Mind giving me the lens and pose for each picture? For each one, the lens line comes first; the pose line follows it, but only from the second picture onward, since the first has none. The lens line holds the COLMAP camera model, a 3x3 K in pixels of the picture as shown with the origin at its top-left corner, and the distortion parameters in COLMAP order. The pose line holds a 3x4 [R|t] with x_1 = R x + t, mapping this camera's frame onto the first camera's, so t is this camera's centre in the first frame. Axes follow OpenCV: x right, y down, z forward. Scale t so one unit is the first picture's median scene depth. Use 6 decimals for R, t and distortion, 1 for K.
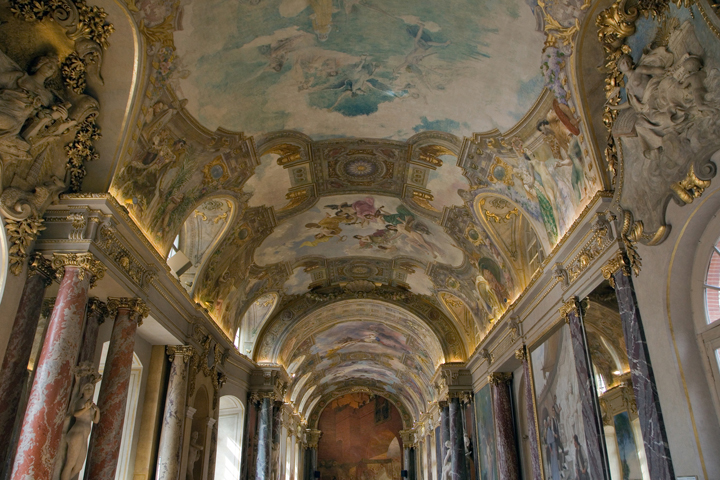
lens RADIAL K [[546.9, 0, 360.0], [0, 546.9, 240.0], [0, 0, 1]] dist [0.000643, 0.000010]
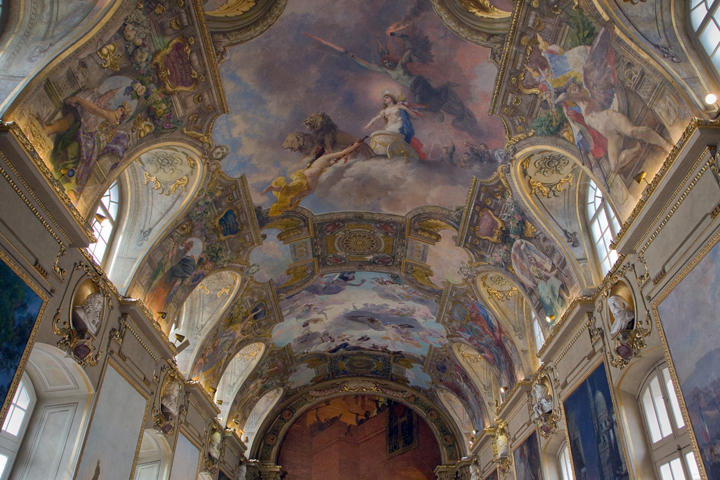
lens RADIAL K [[488.3, 0, 374.2], [0, 488.3, 239.4], [0, 0, 1]] dist [-0.037367, 0.000186]
pose [[0.999603, -0.000920, 0.028175, 0.001238], [0.006891, 0.977119, -0.212583, 0.244833], [-0.027334, 0.212693, 0.976737, 0.530235]]
